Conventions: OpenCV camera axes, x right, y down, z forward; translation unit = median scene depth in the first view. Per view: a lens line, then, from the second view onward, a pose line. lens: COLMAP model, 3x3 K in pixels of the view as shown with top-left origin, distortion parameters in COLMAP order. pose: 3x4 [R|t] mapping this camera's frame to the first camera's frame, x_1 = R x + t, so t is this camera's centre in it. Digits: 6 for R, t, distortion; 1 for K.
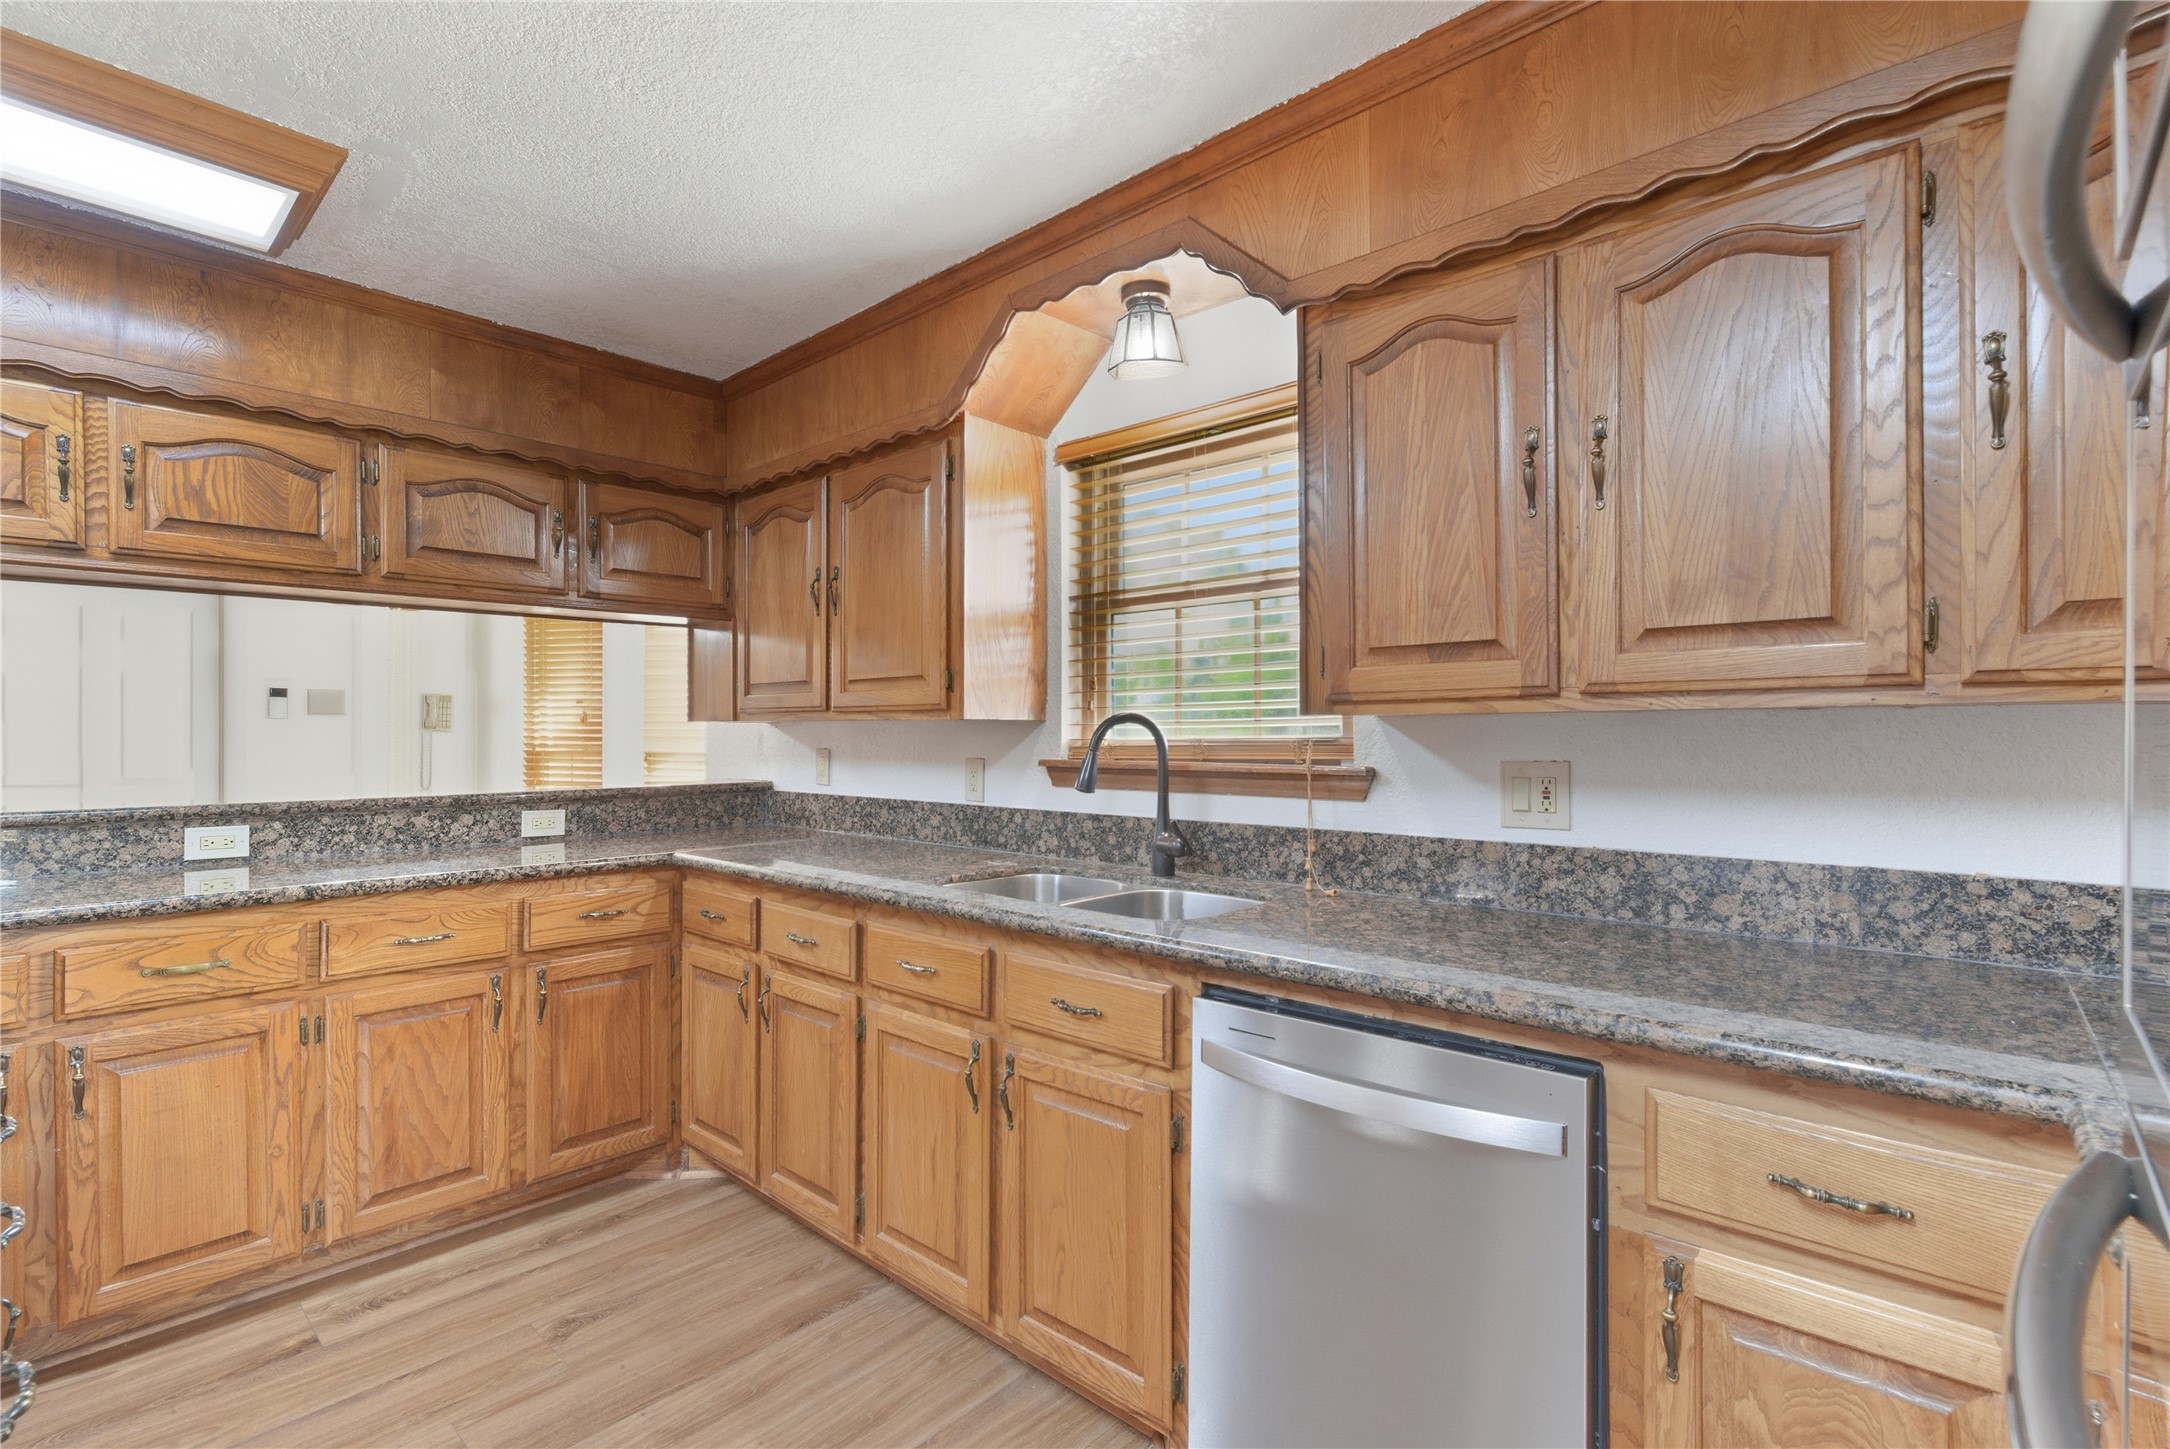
lens RADIAL K [[982.1, 0, 1064.6], [0, 982.1, 732.7], [0, 0, 1]] dist [-0.001887, 0.002378]
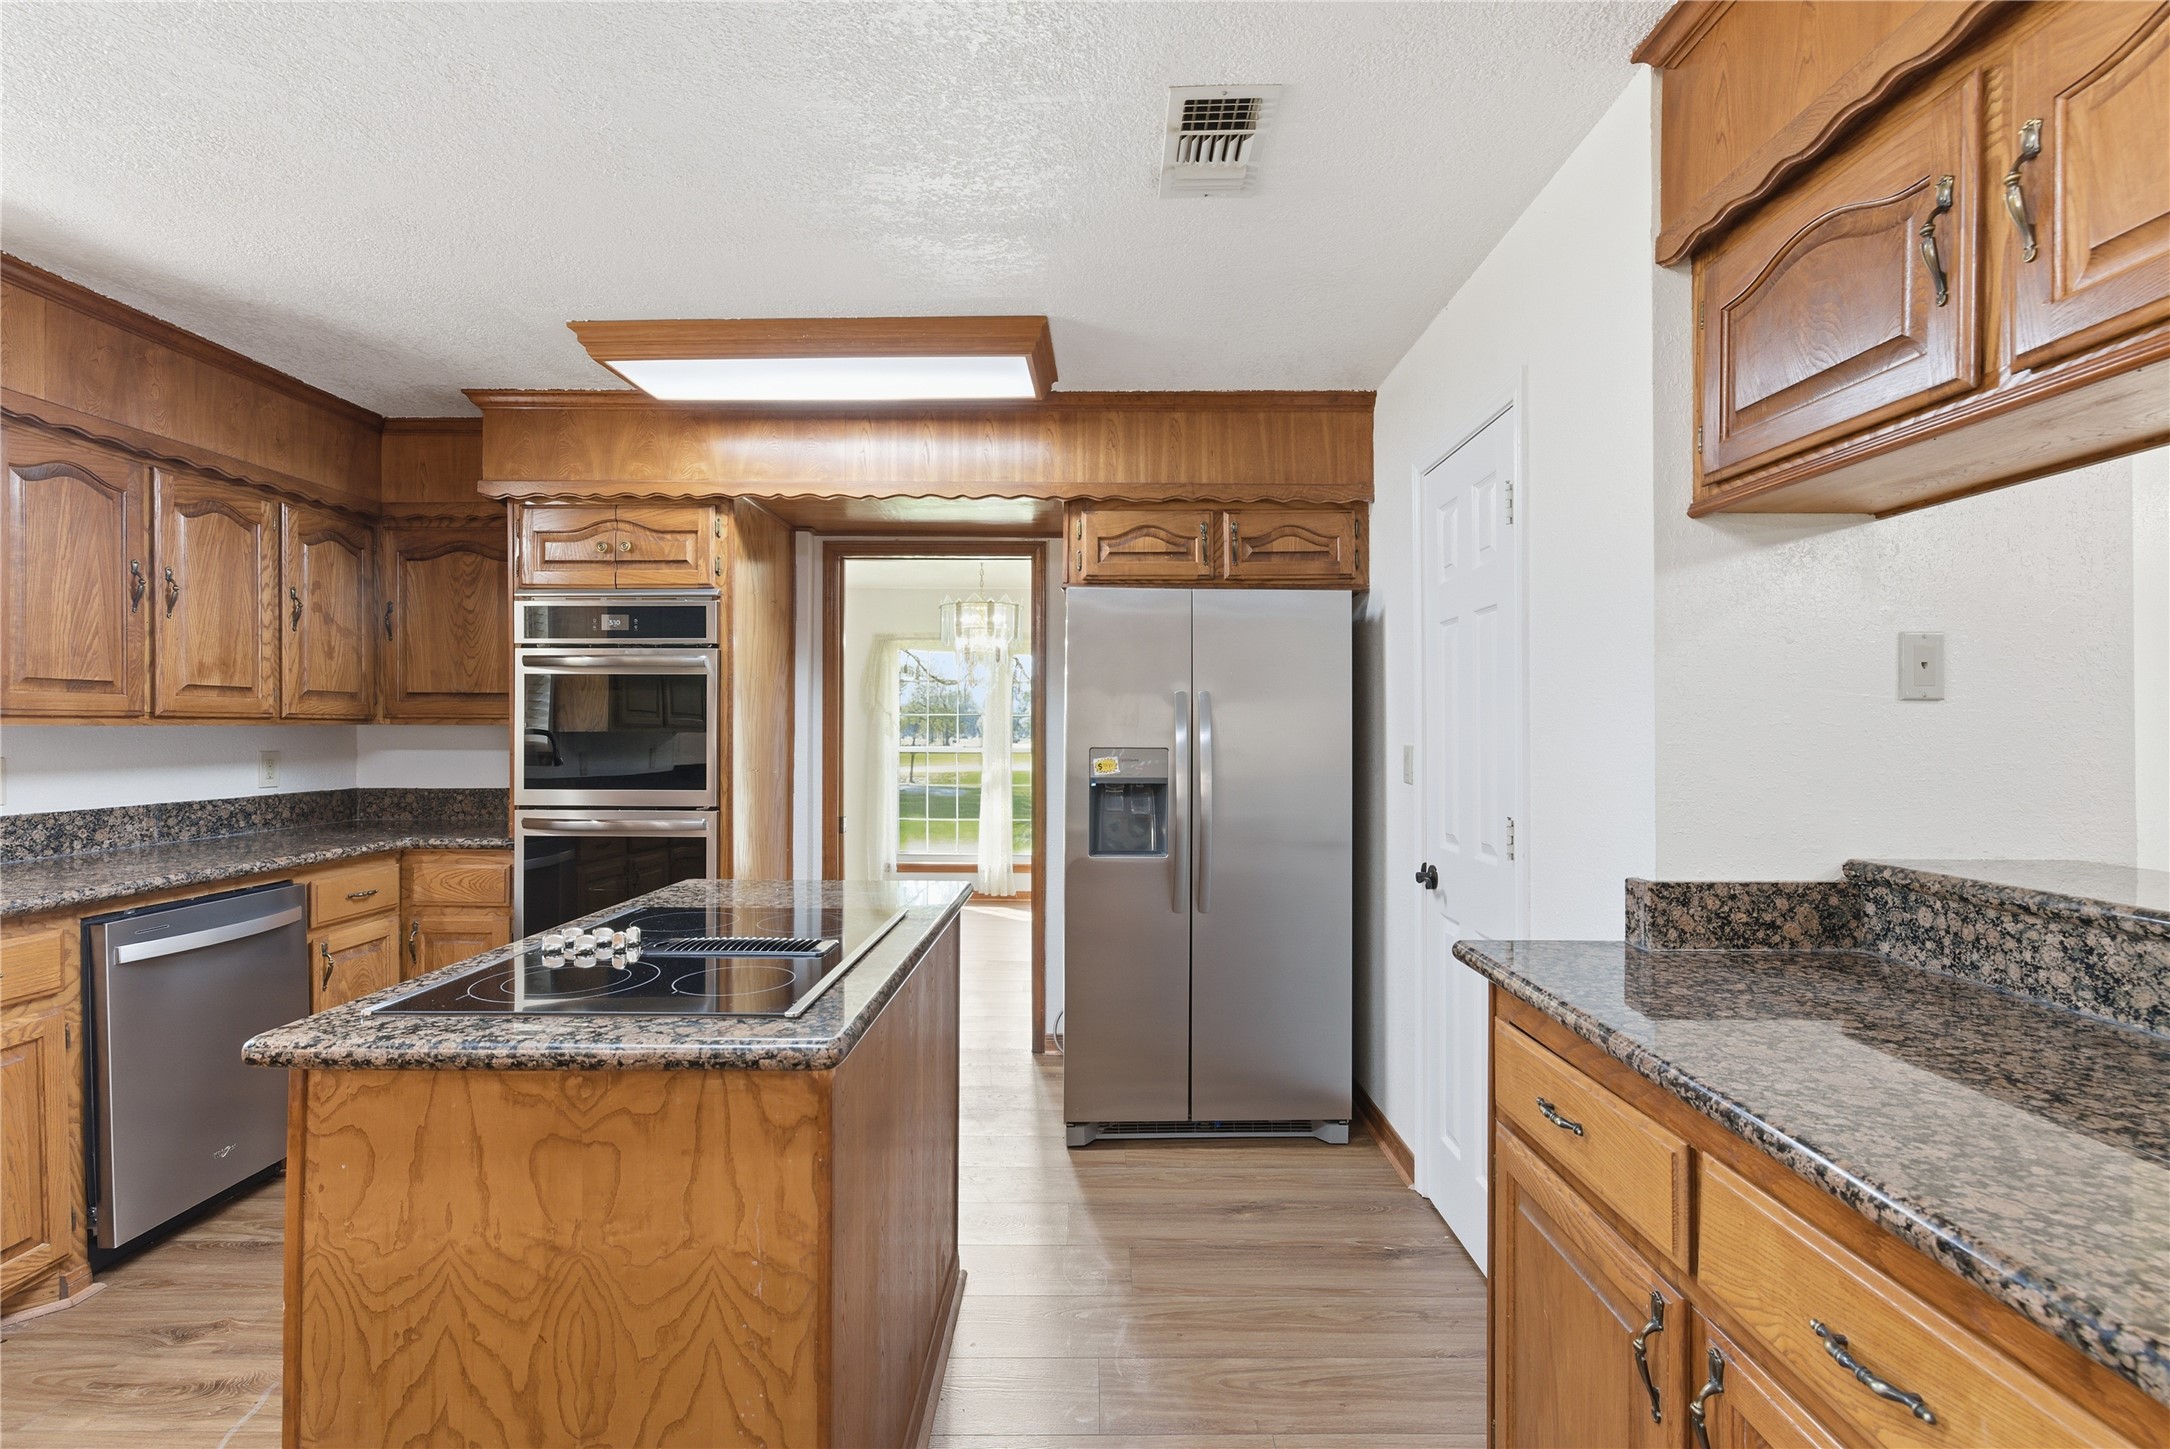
lens RADIAL K [[982.1, 0, 1075.2], [0, 982.1, 730.9], [0, 0, 1]] dist [-0.001887, 0.002378]
pose [[-0.661824, 0.000566, 0.749659, -1.311569], [-0.002146, 0.999994, -0.002650, -0.007659], [-0.749656, -0.003362, -0.661819, 0.620954]]
